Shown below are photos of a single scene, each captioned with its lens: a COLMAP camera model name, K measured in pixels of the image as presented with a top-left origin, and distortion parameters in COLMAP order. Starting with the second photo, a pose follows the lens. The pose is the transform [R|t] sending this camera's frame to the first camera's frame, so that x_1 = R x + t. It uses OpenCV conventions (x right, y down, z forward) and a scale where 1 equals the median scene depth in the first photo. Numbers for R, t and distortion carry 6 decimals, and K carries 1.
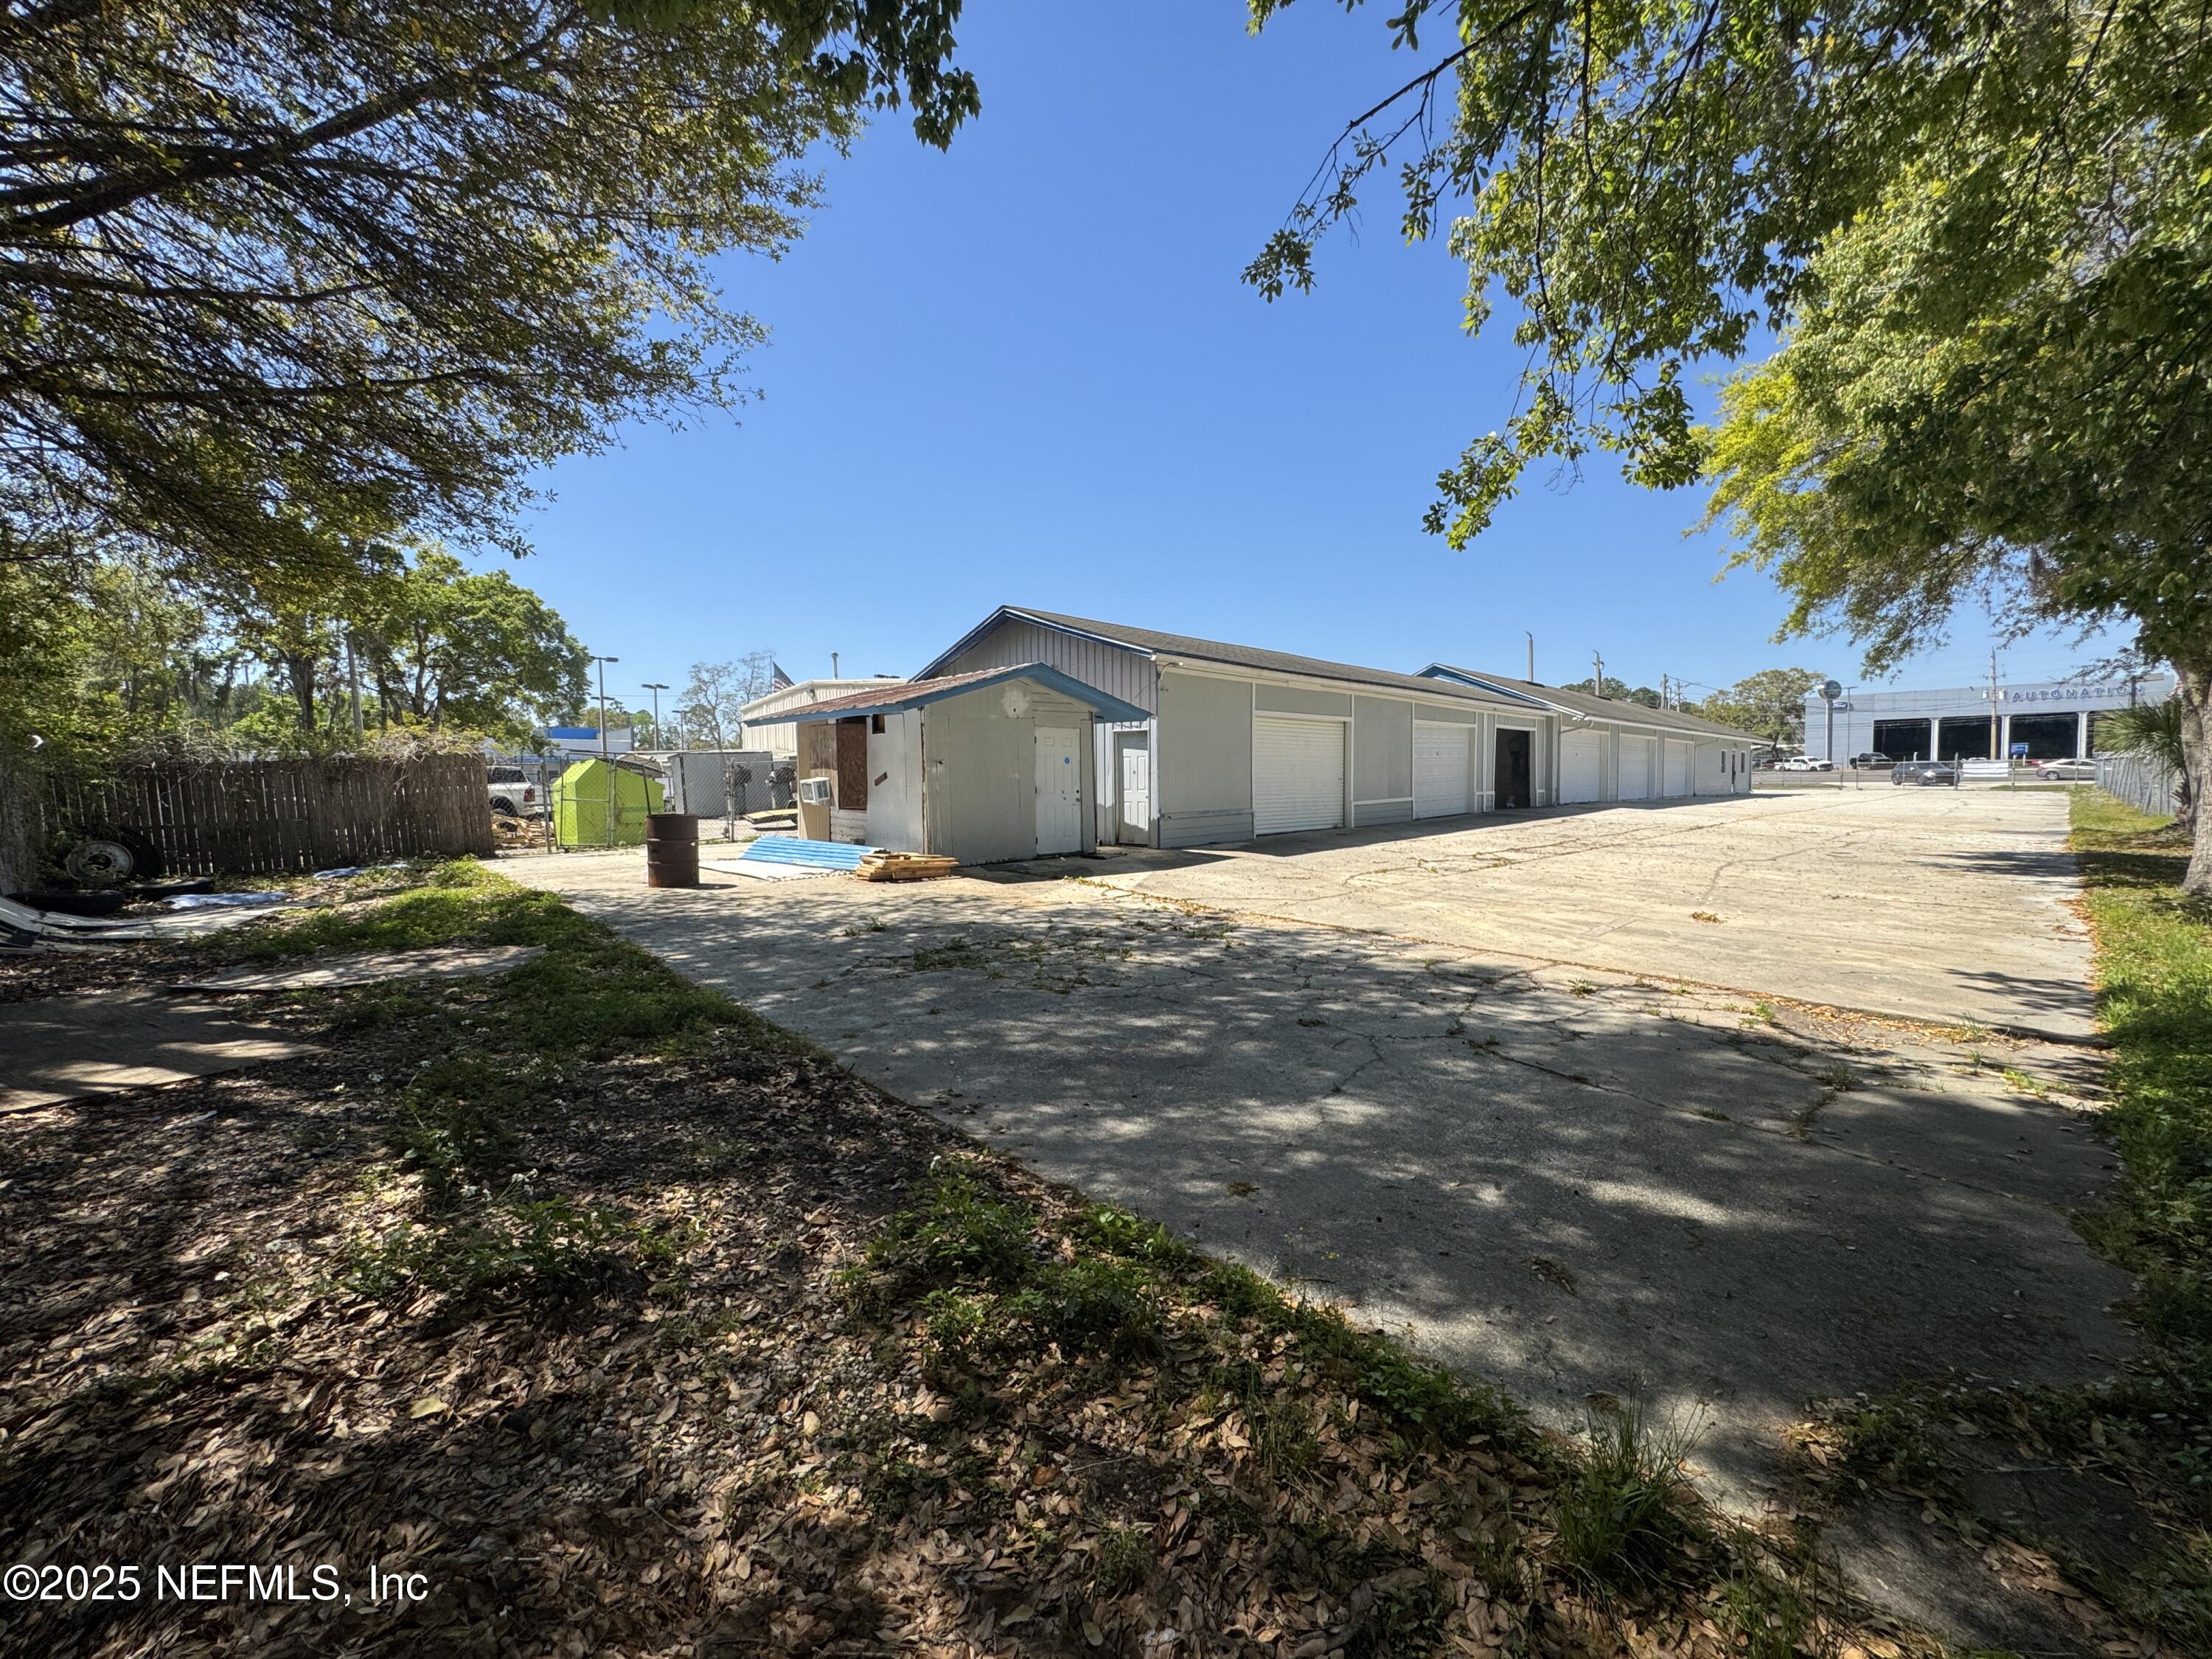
lens RADIAL K [[893.0, 0, 1106.0], [0, 893.0, 829.5], [0, 0, 1]] dist [-0.000839, 0.000068]
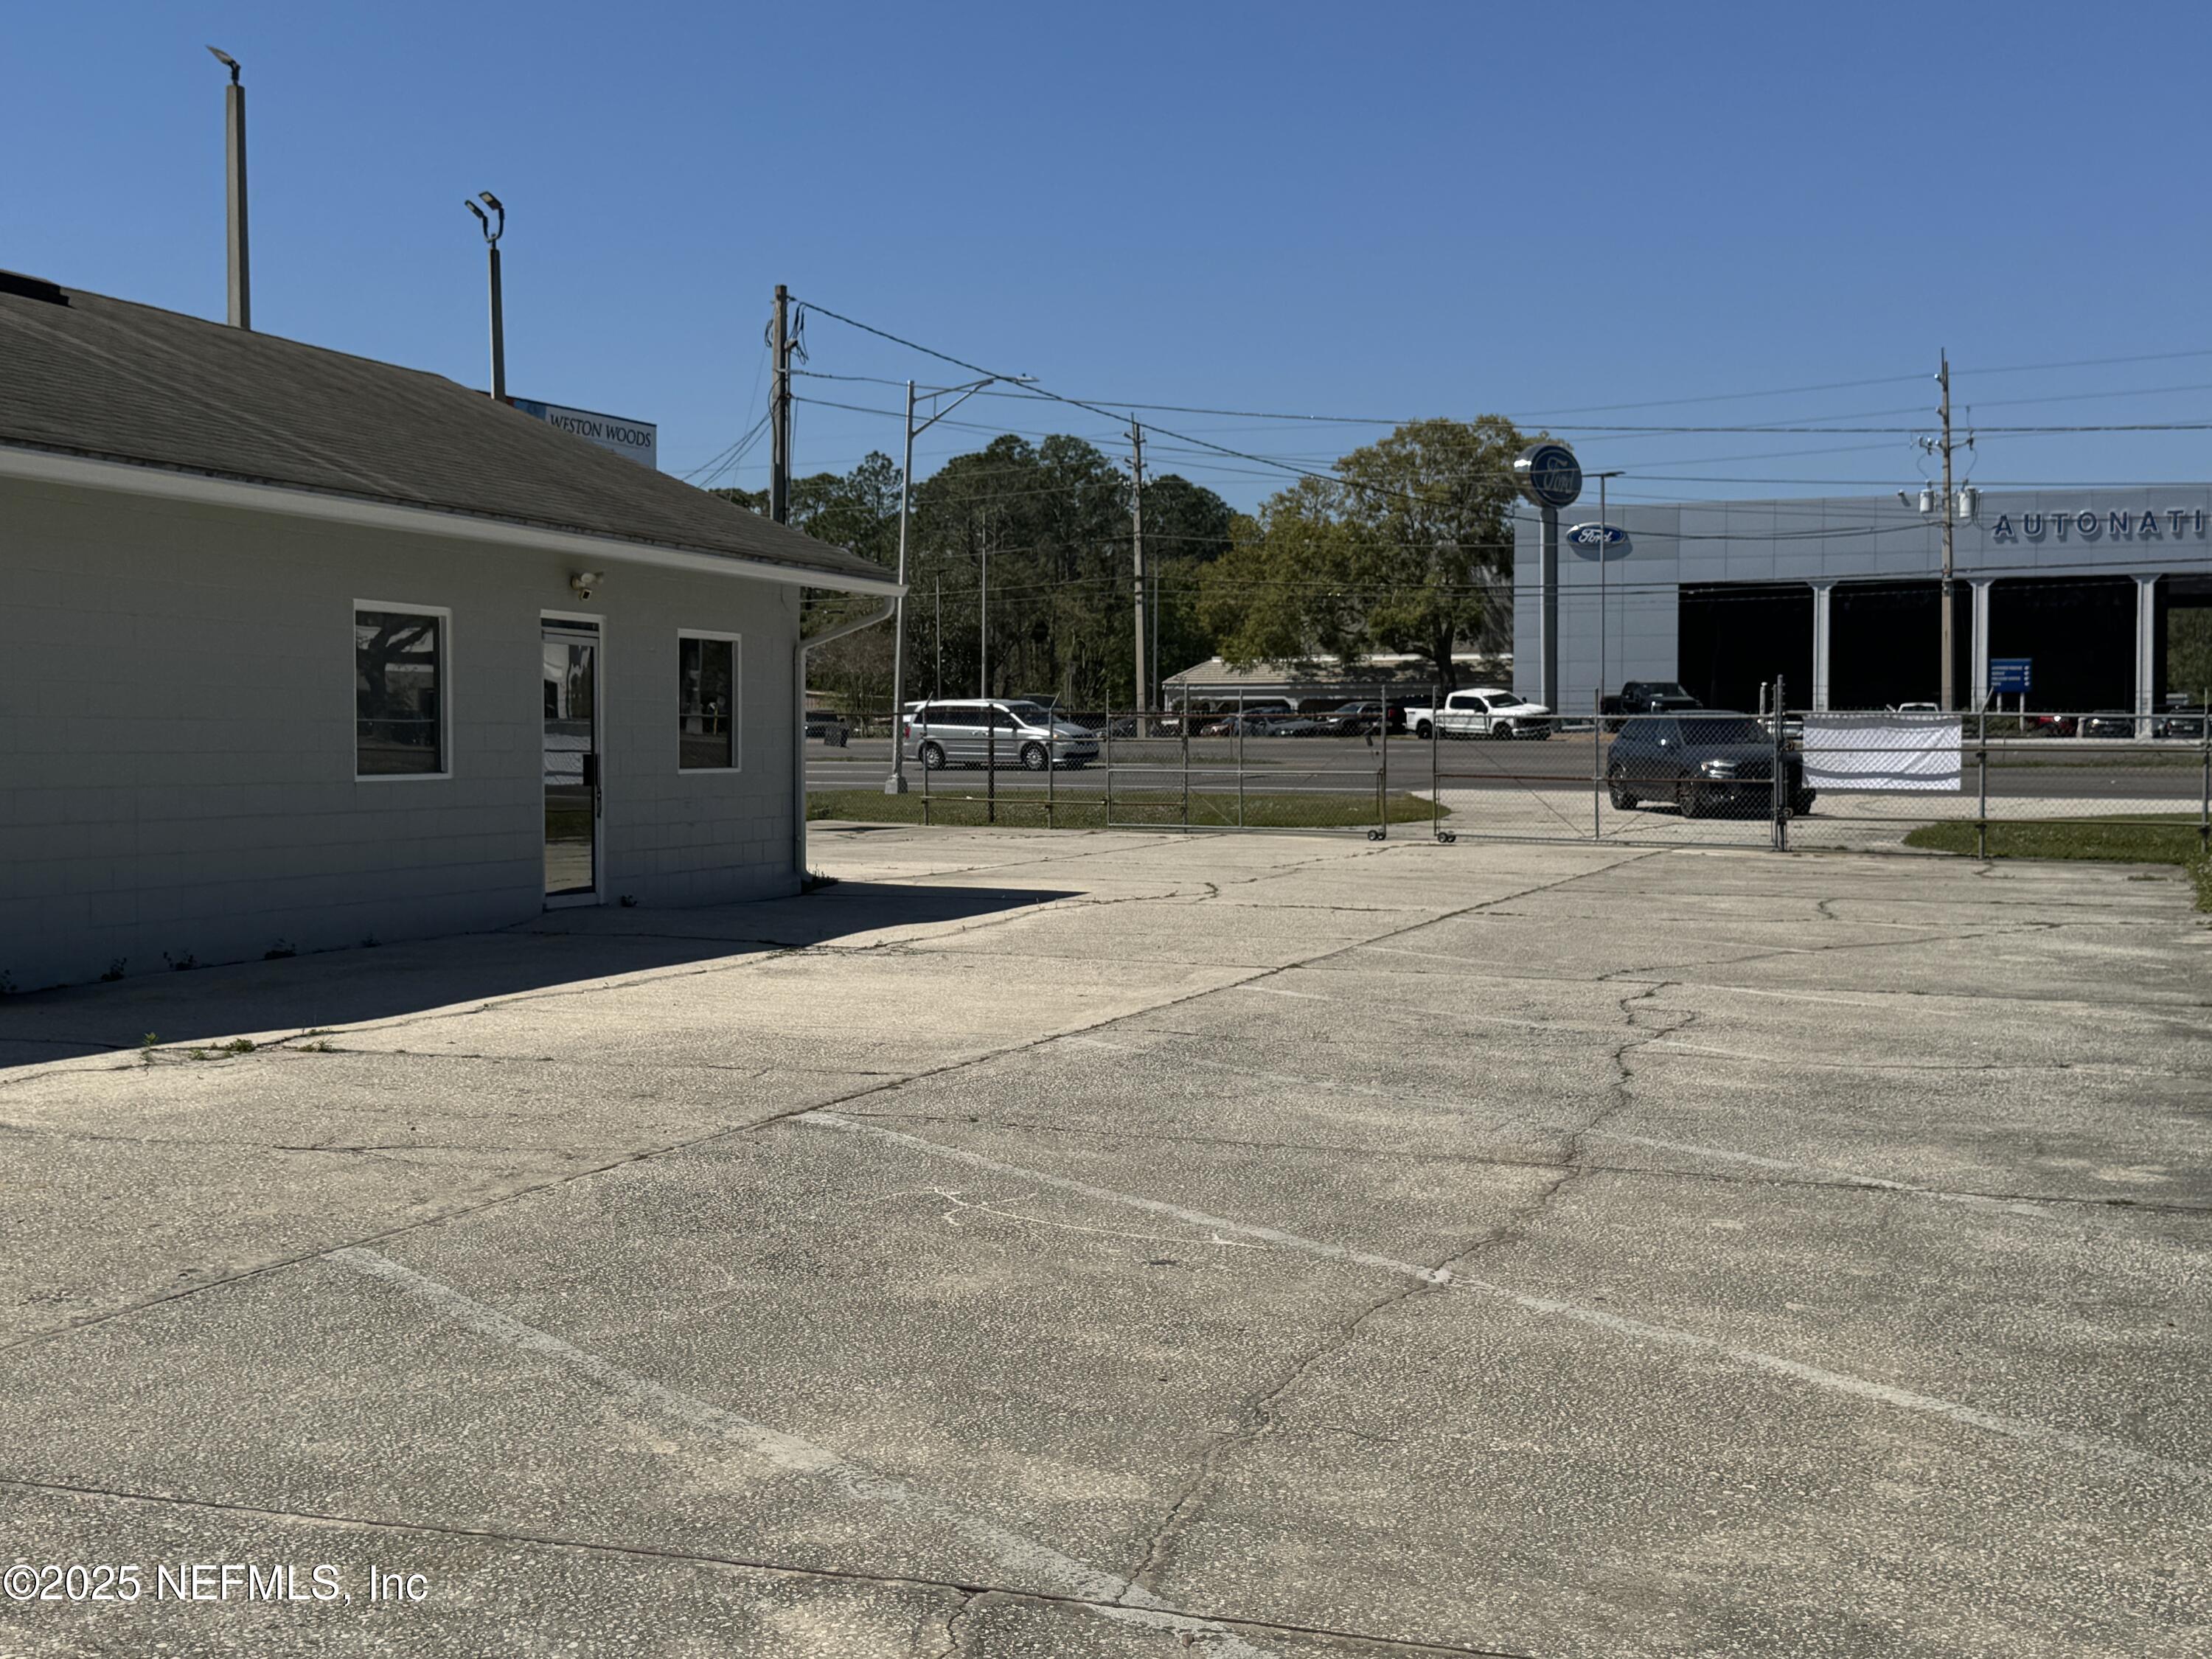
lens RADIAL K [[2633.7, 0, 1106.0], [0, 2633.7, 829.5], [0, 0, 1]] dist [0.076989, -0.003527]
pose [[0.893108, -0.005050, 0.449815, 0.271879], [0.014095, 0.999760, -0.016760, -0.021334], [-0.449622, 0.021309, 0.892965, 0.263633]]
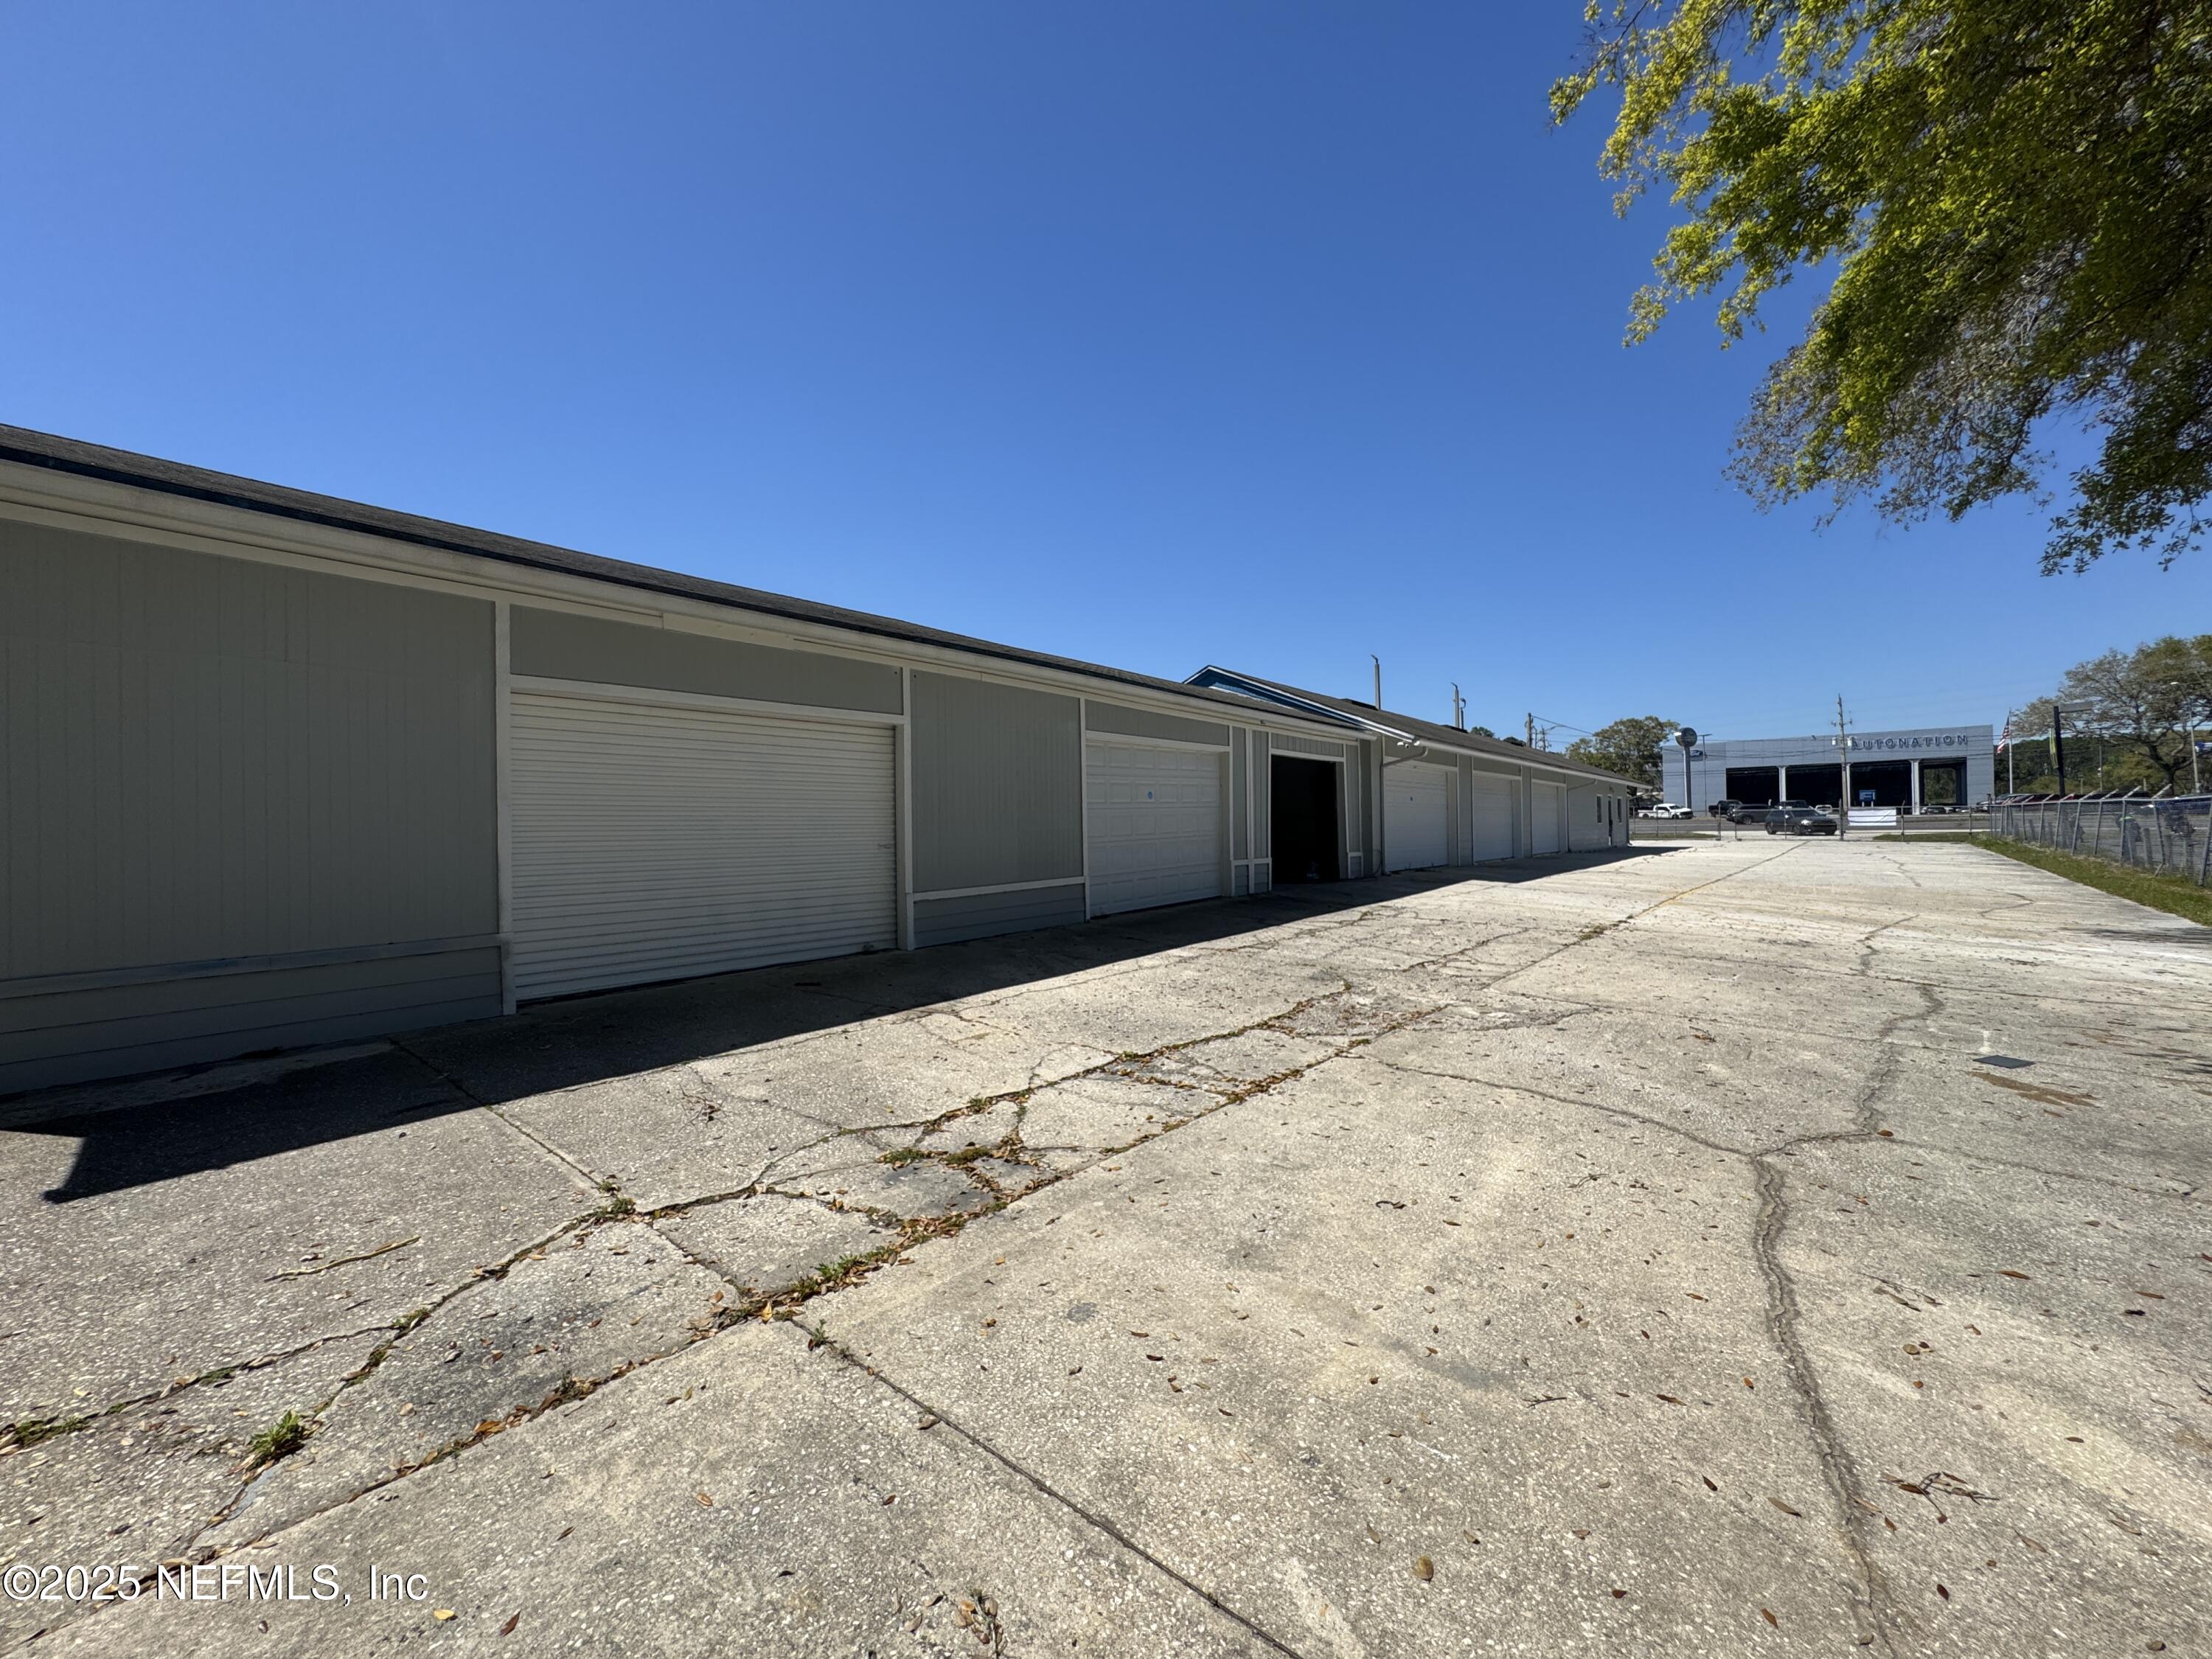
lens RADIAL K [[882.2, 0, 1106.0], [0, 882.2, 829.5], [0, 0, 1]] dist [0.001725, 0.000234]
pose [[0.994172, -0.003113, 0.107765, 0.064262], [0.008882, 0.998550, -0.053095, -0.007744], [-0.107443, 0.053742, 0.992758, 0.102717]]
